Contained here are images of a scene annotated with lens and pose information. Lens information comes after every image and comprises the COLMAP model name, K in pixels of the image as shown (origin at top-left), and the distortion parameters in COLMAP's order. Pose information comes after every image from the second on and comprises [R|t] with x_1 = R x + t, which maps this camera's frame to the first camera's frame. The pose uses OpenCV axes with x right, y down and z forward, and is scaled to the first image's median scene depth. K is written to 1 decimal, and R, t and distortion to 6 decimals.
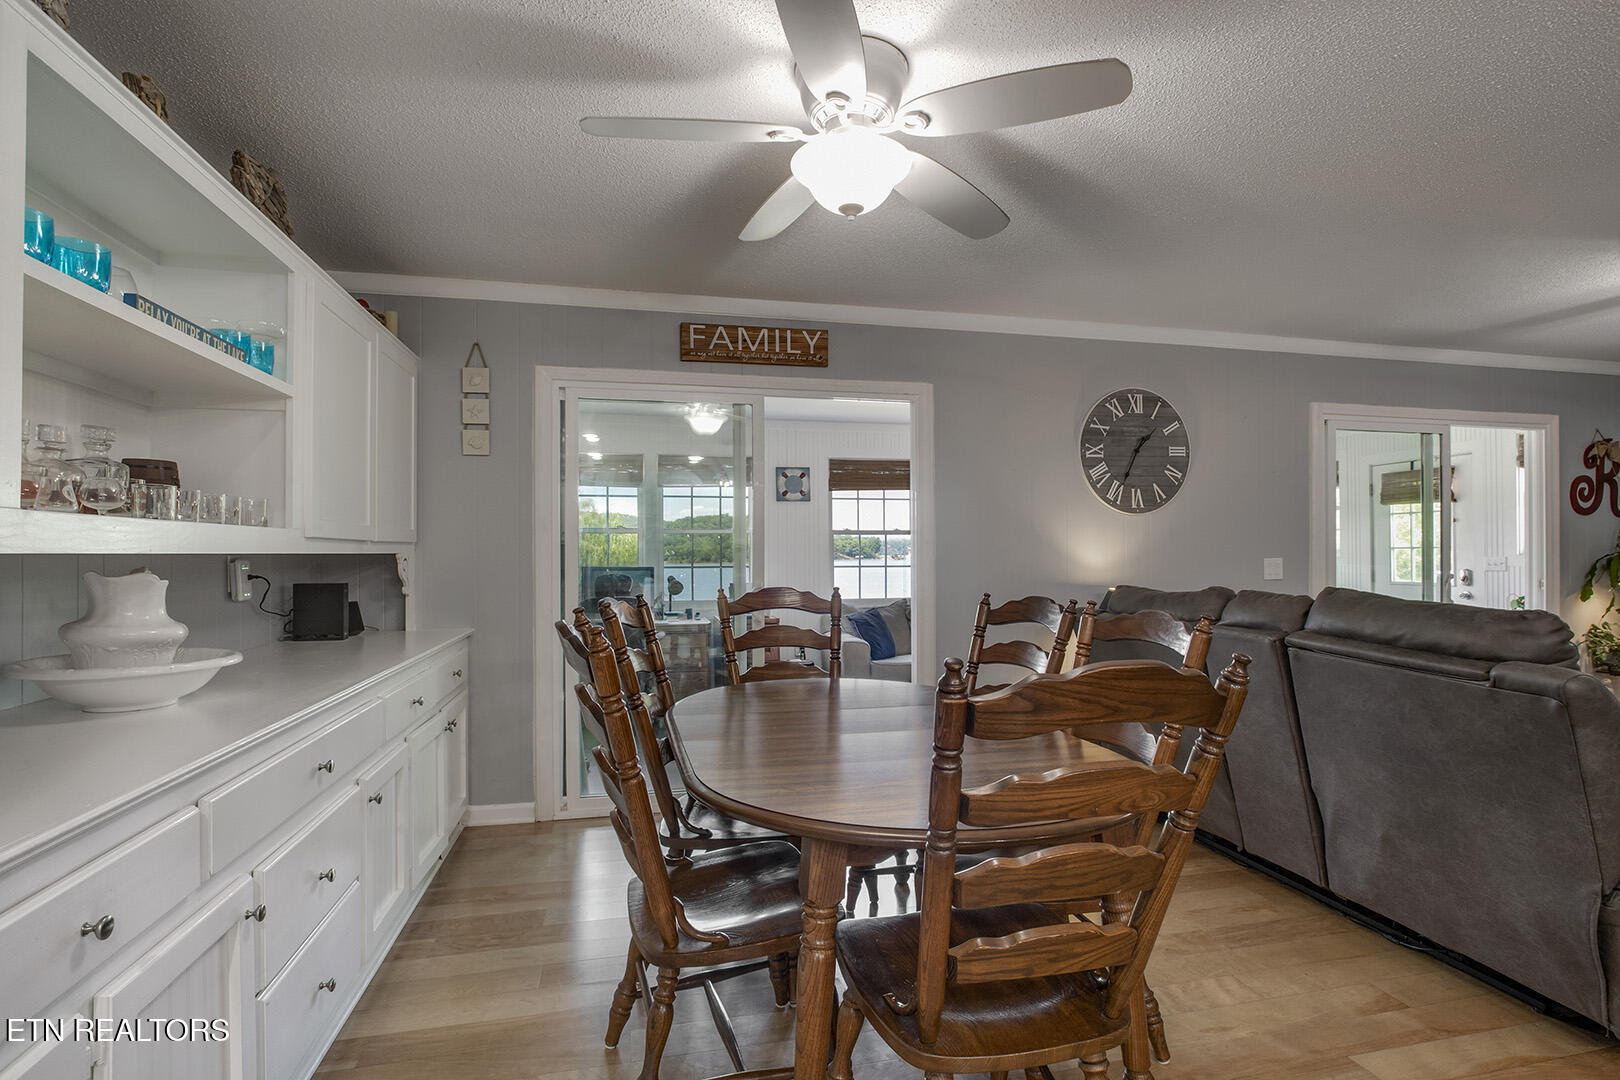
lens RADIAL K [[771.3, 0, 782.8], [0, 771.3, 554.6], [0, 0, 1]] dist [-0.003368, 0.000286]
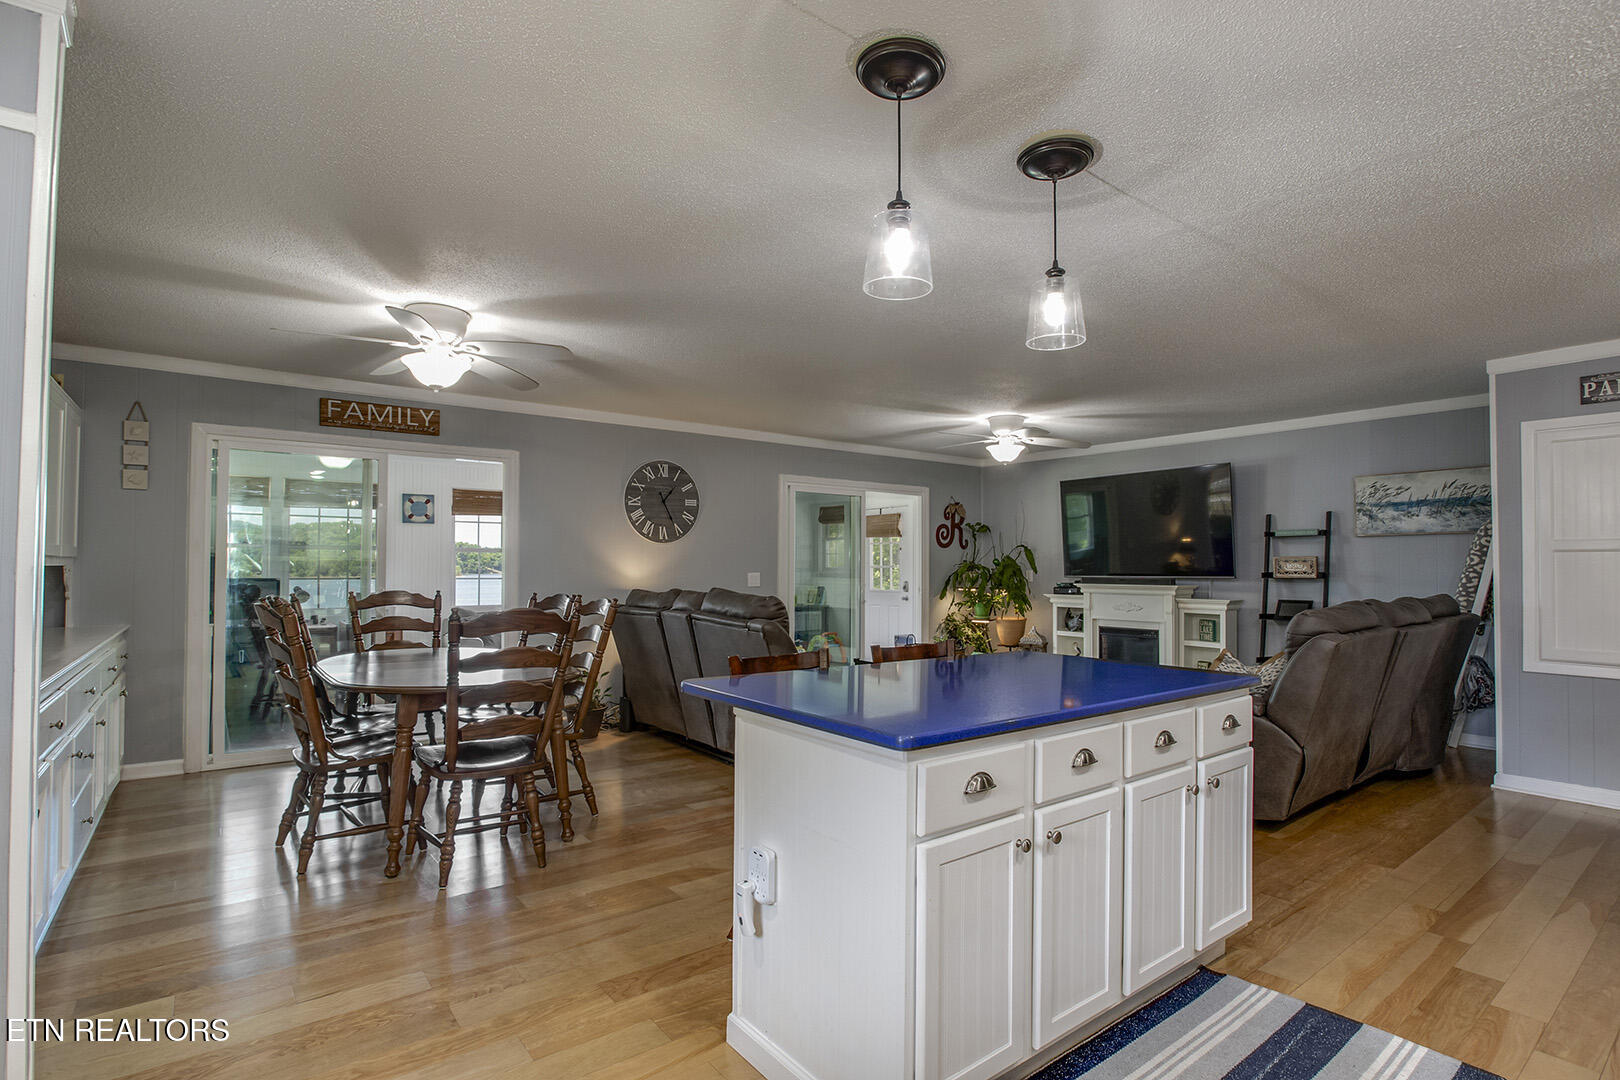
lens RADIAL K [[771.3, 0, 782.8], [0, 771.3, 554.6], [0, 0, 1]] dist [-0.003368, 0.000286]
pose [[0.904803, 0.014400, 0.425587, 0.026991], [-0.006409, 0.999775, -0.020201, -0.001060], [-0.425782, 0.015550, 0.904692, -0.489755]]
